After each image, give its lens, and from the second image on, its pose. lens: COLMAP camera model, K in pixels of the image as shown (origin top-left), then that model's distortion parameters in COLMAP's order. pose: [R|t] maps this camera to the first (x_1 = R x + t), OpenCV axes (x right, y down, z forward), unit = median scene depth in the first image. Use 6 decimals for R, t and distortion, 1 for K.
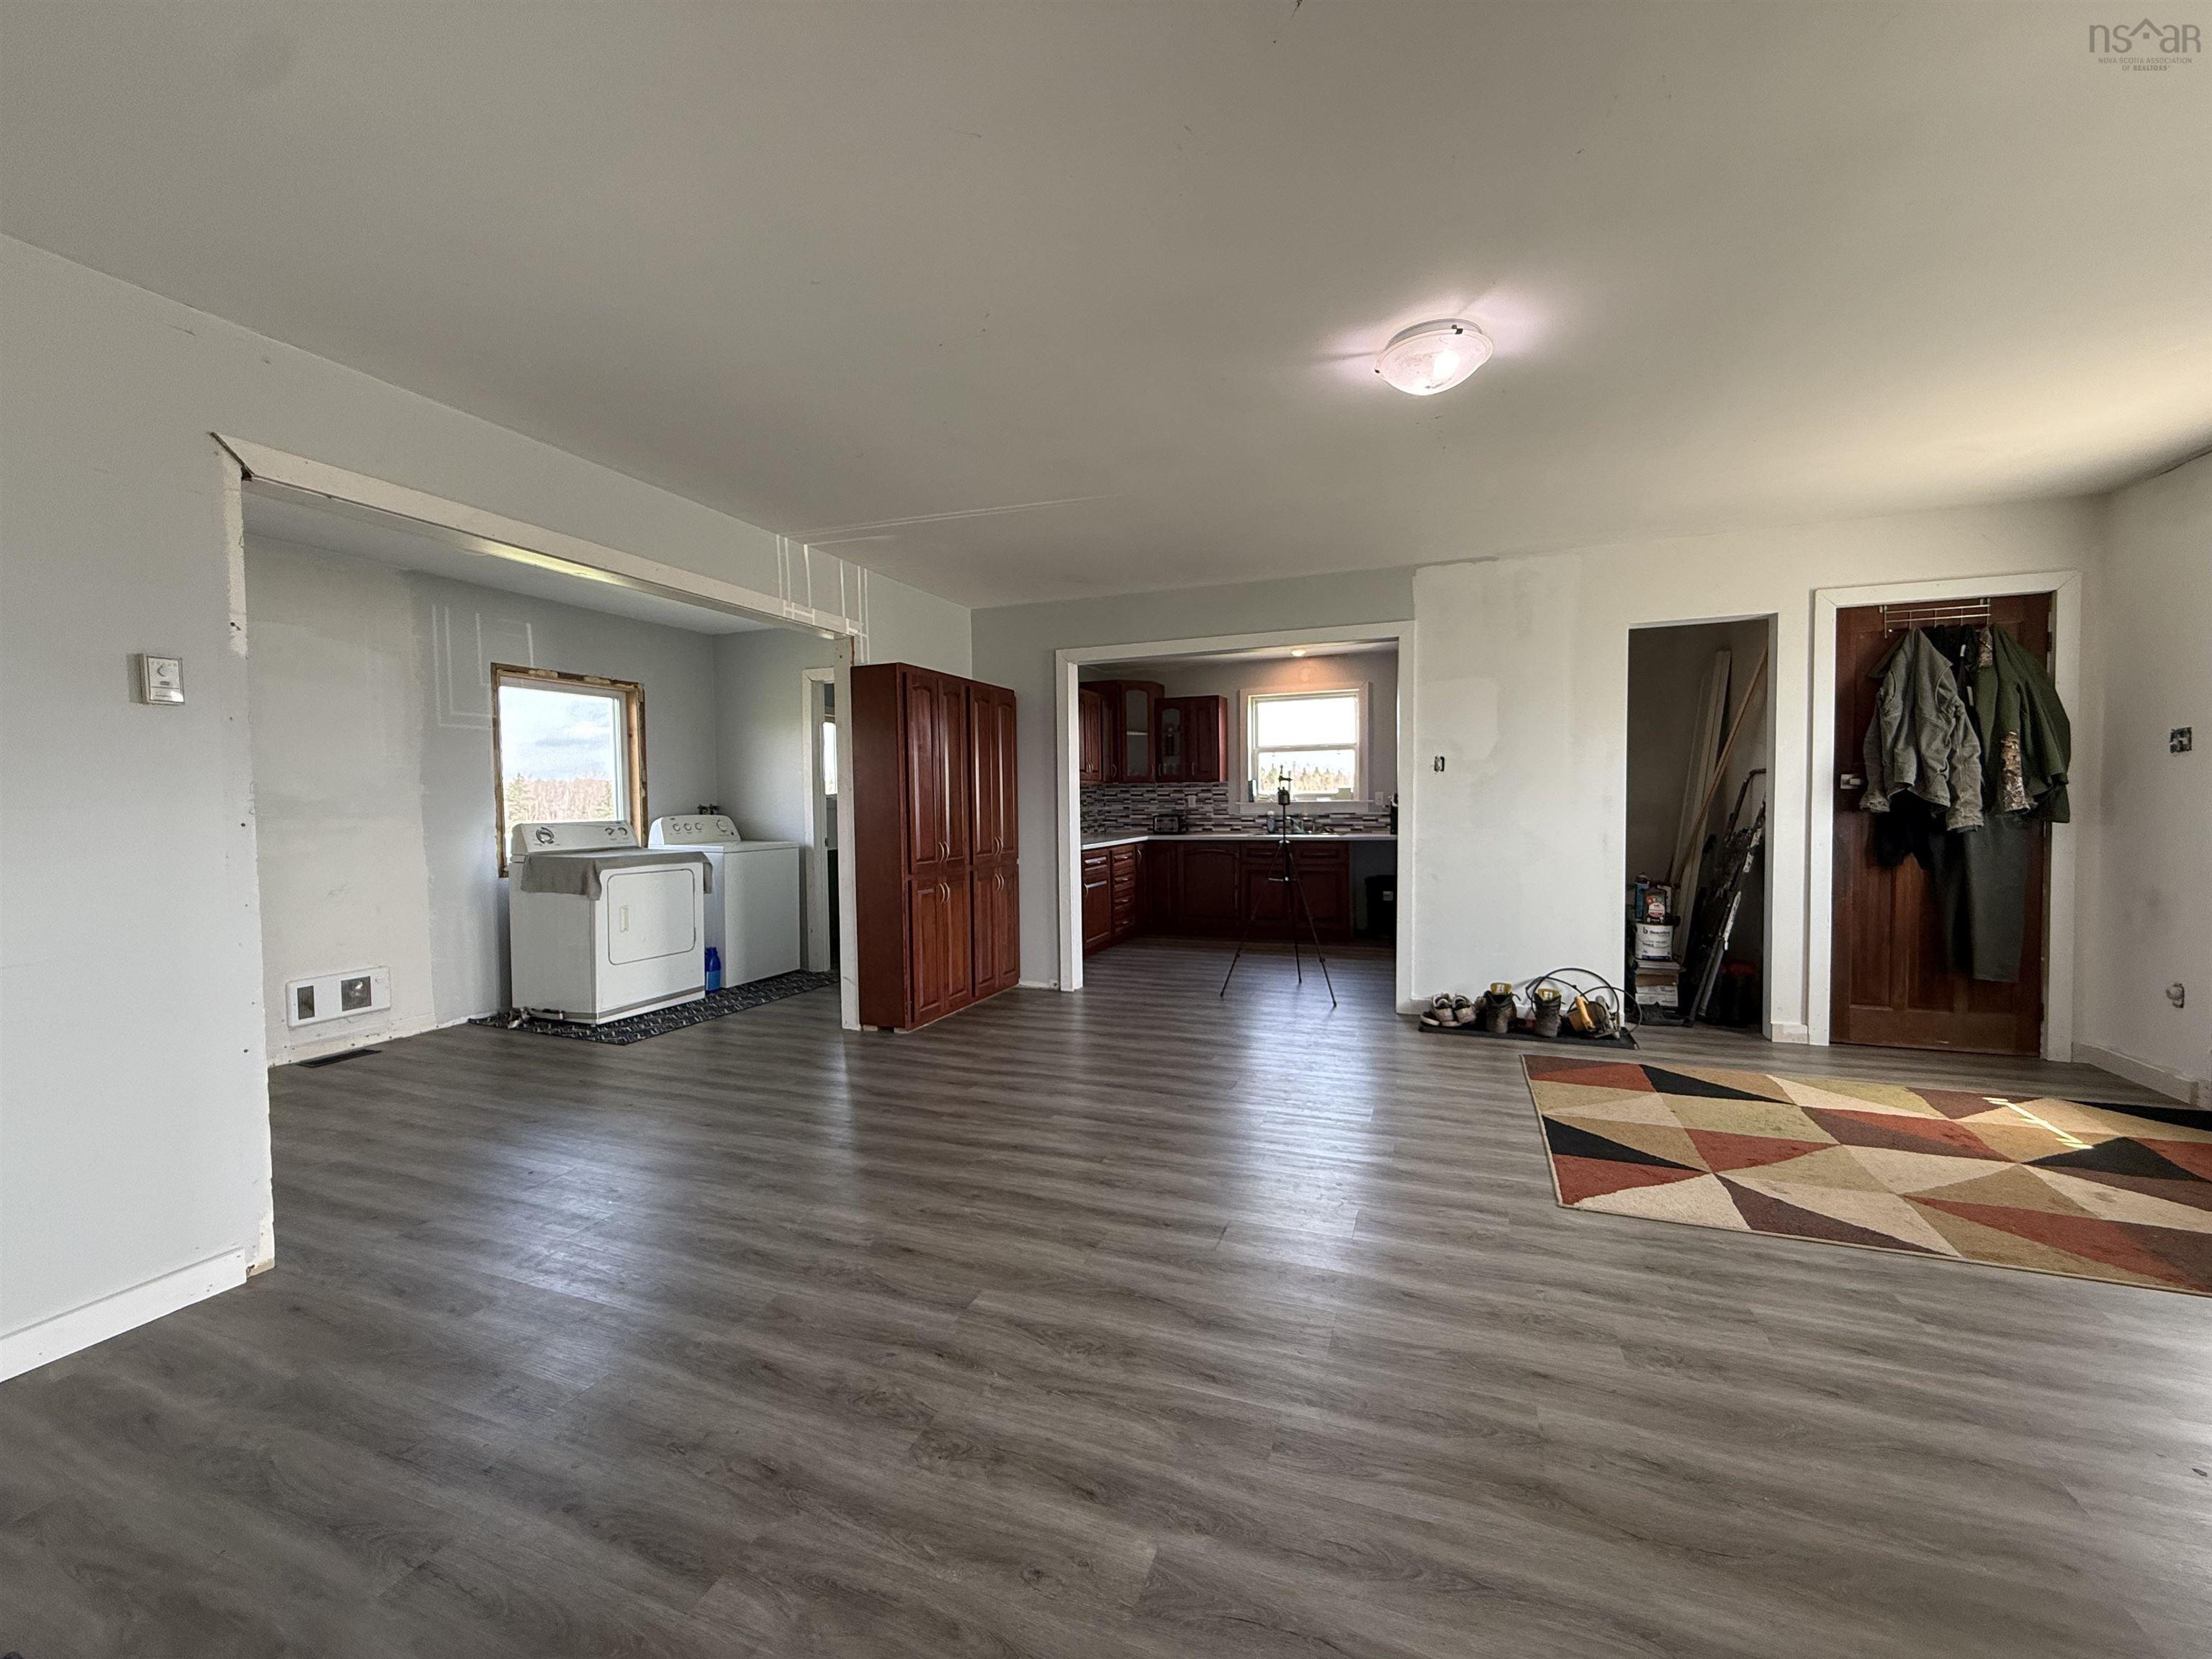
lens RADIAL K [[882.6, 0, 1101.6], [0, 882.6, 831.3], [0, 0, 1]] dist [0.000523, 0.000199]
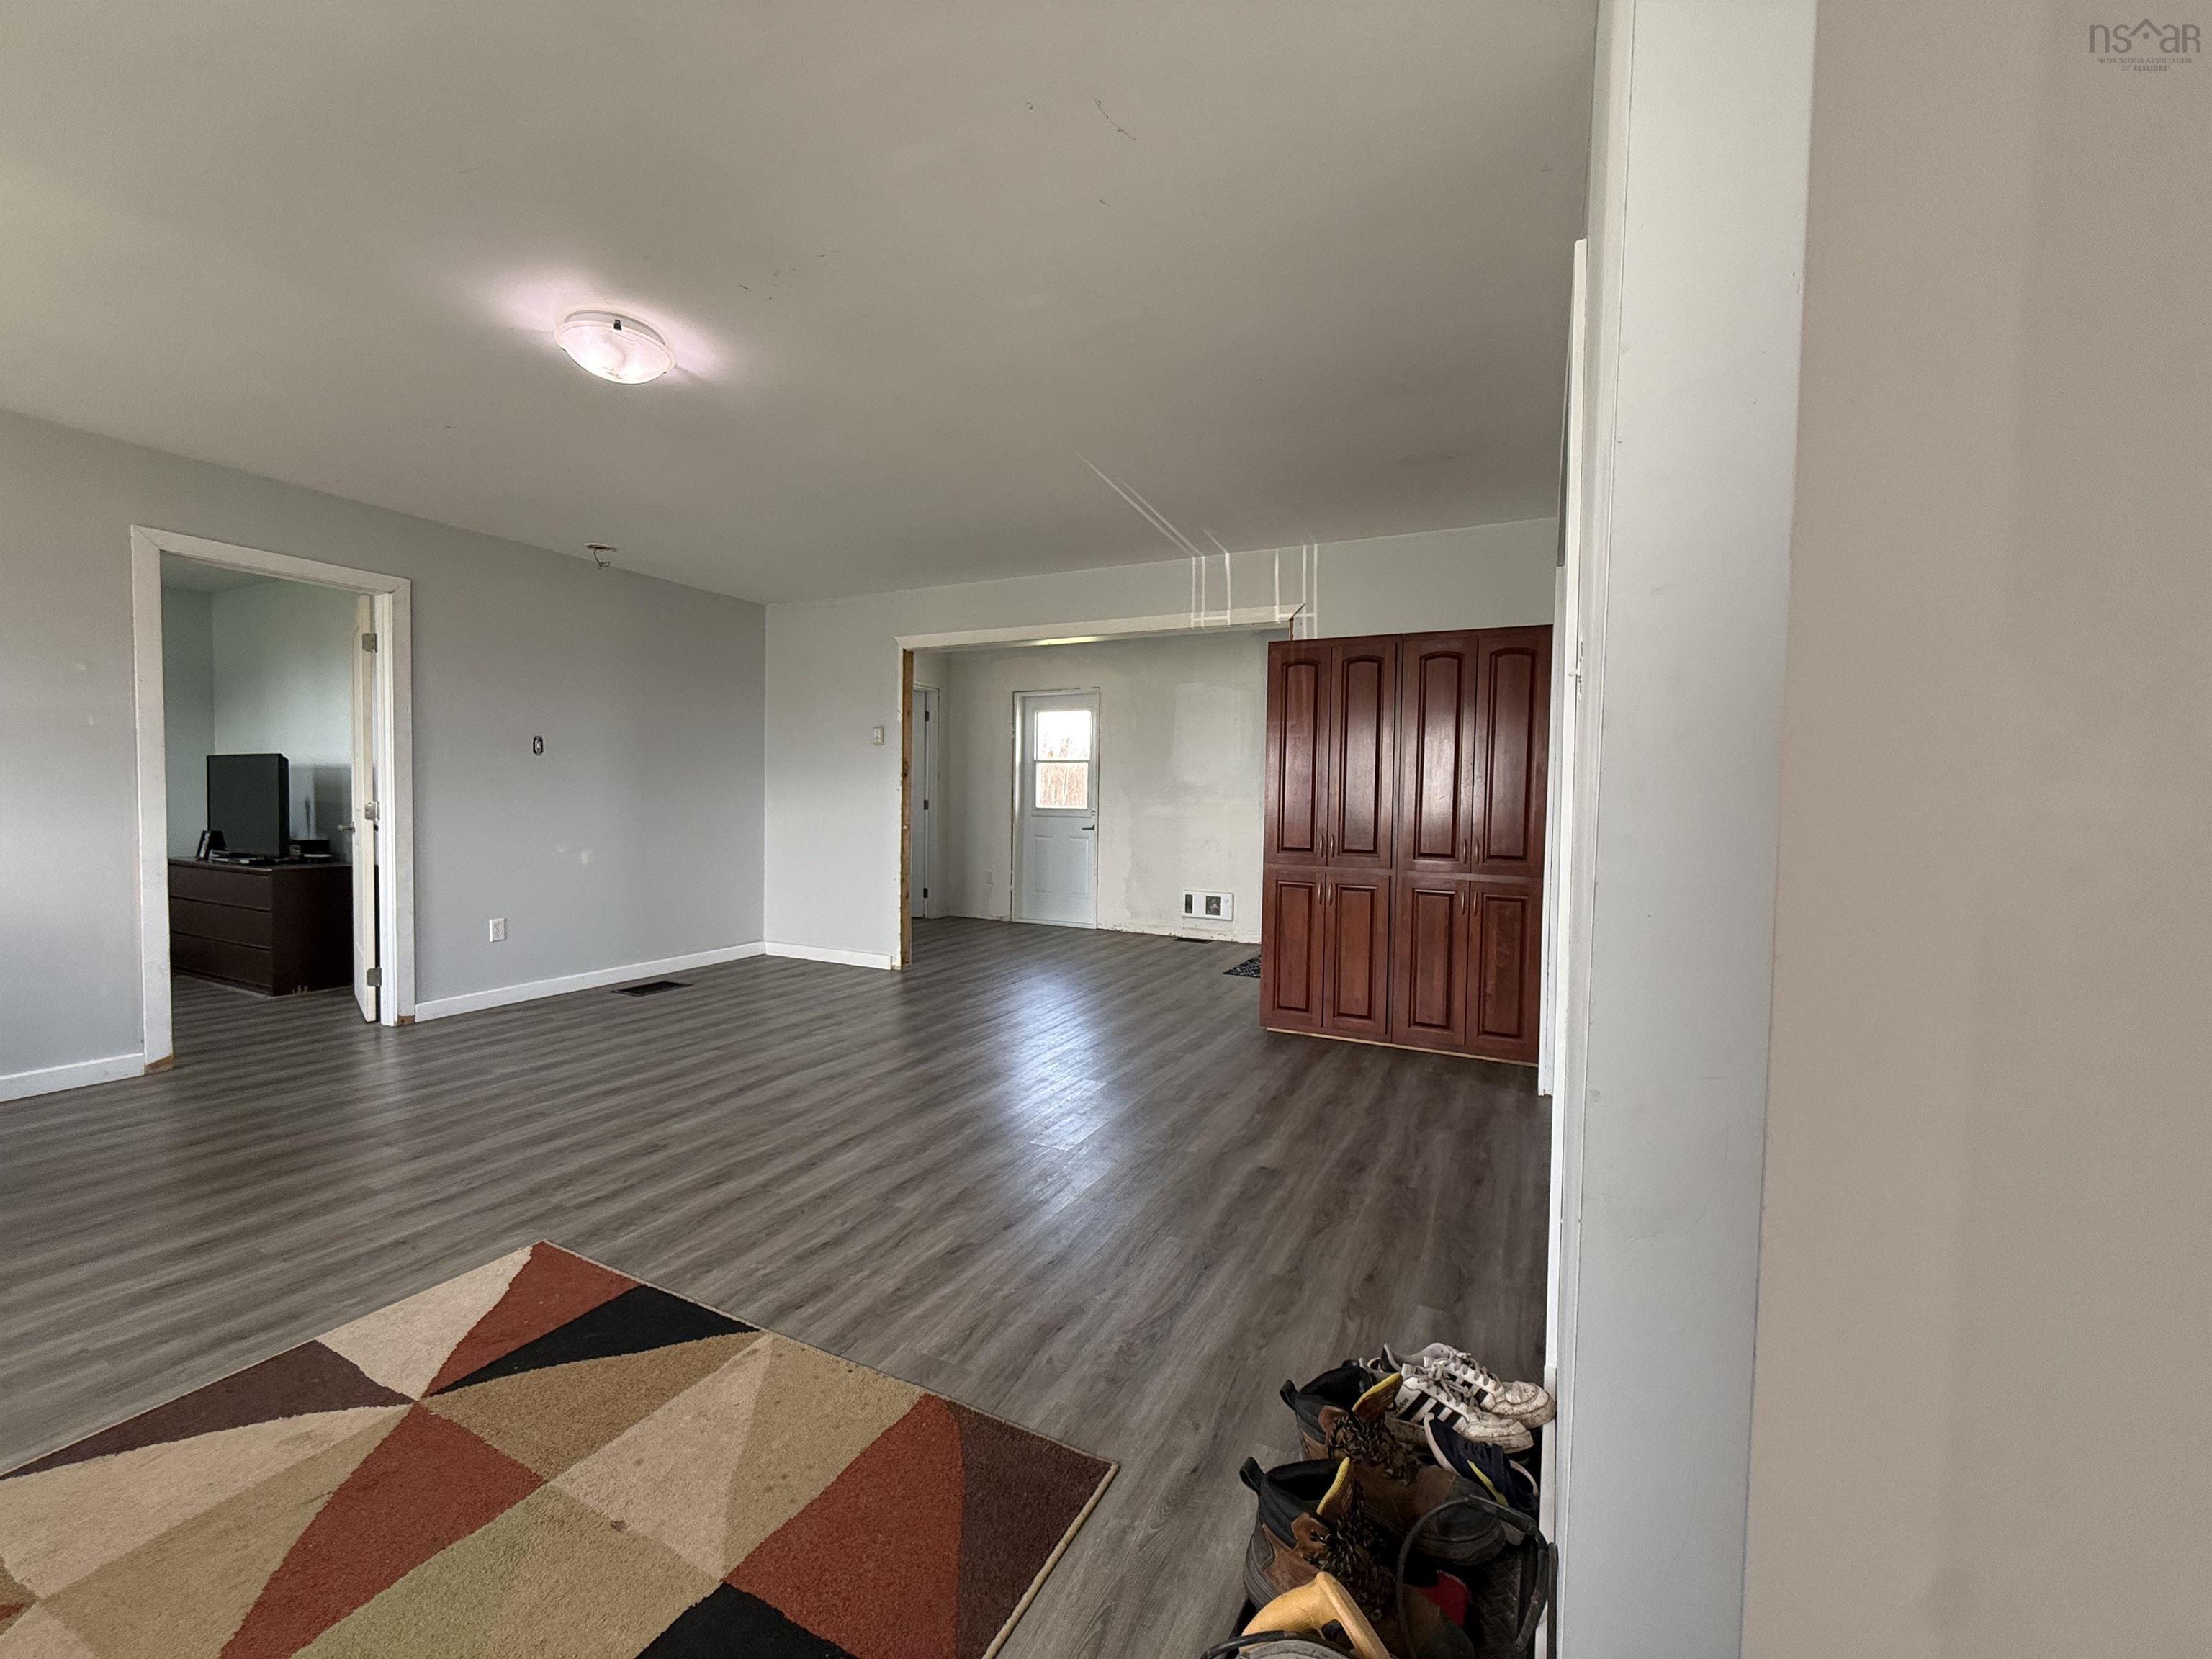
lens RADIAL K [[883.4, 0, 1111.8], [0, 883.4, 830.7], [0, 0, 1]] dist [-0.001062, -0.000064]
pose [[-0.081747, 0.050089, -0.995394, 0.740552], [-0.050941, 0.997221, 0.054364, -0.029769], [0.995350, 0.055151, -0.078969, 0.900954]]
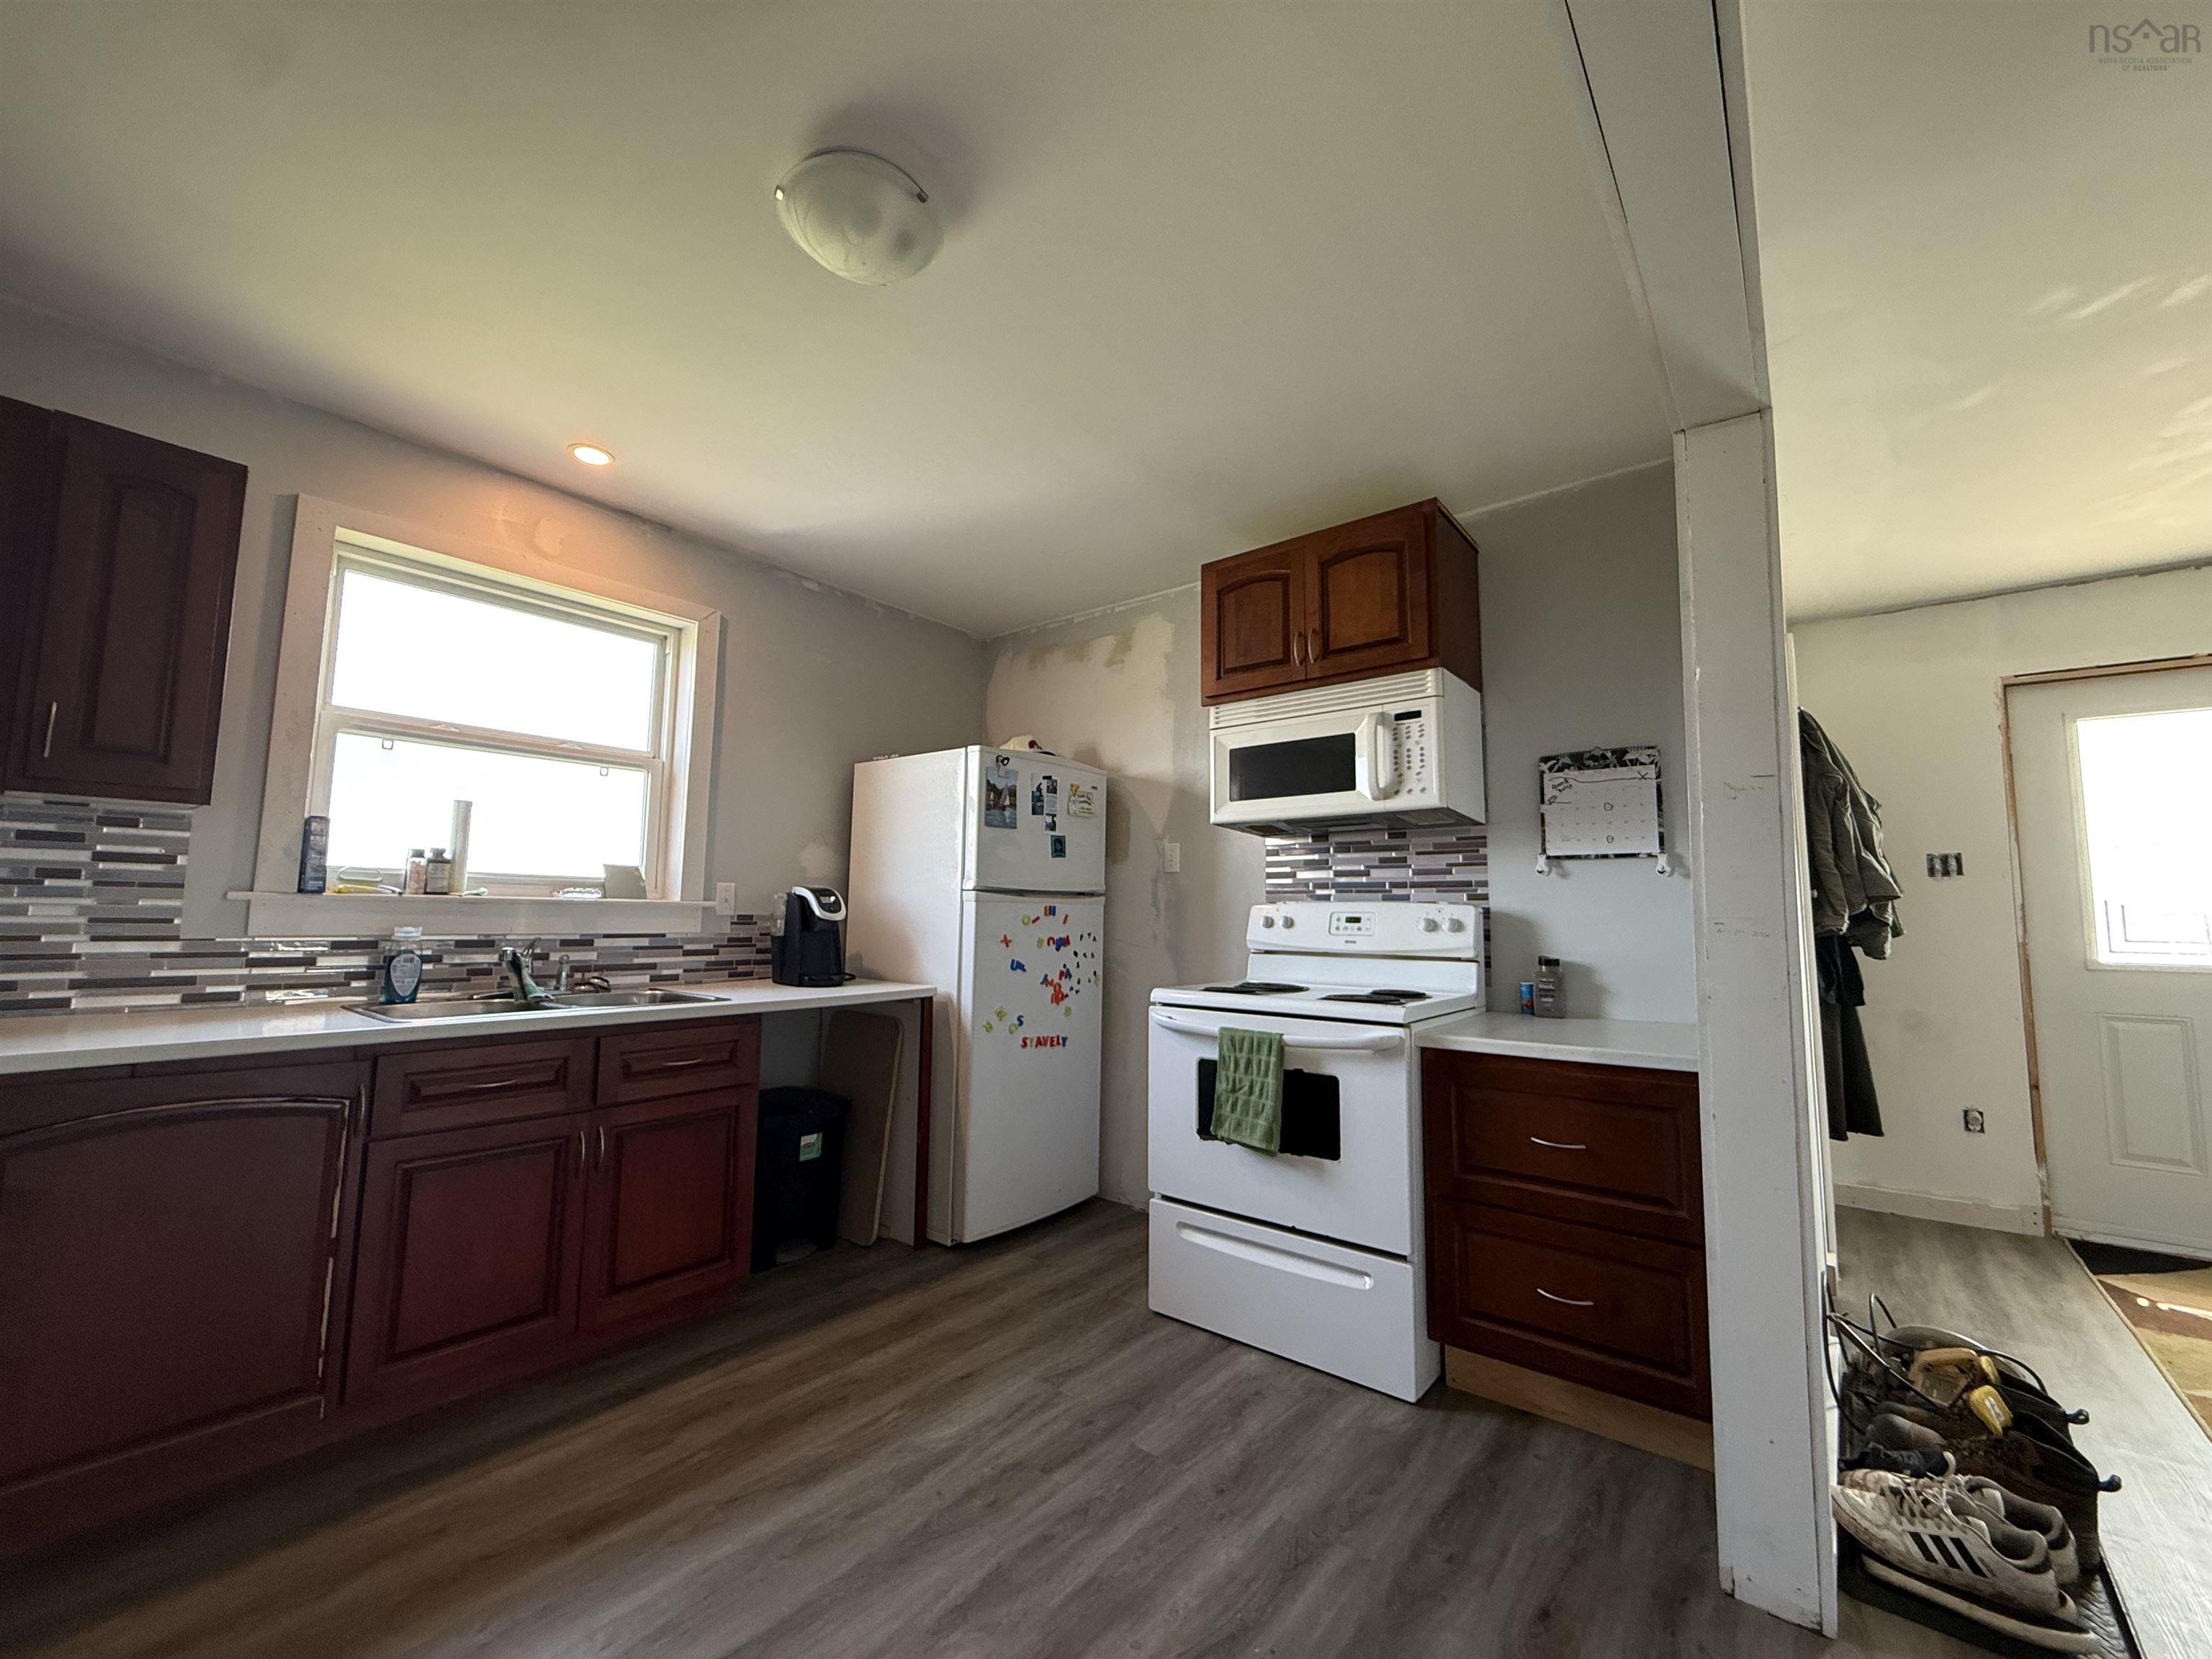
lens RADIAL K [[883.4, 0, 1111.8], [0, 883.4, 830.7], [0, 0, 1]] dist [-0.001062, -0.000064]
pose [[0.294379, 0.110695, 0.949256, -0.040576], [0.017052, 0.992503, -0.121026, -0.026393], [-0.955537, 0.051815, 0.290284, 1.207492]]
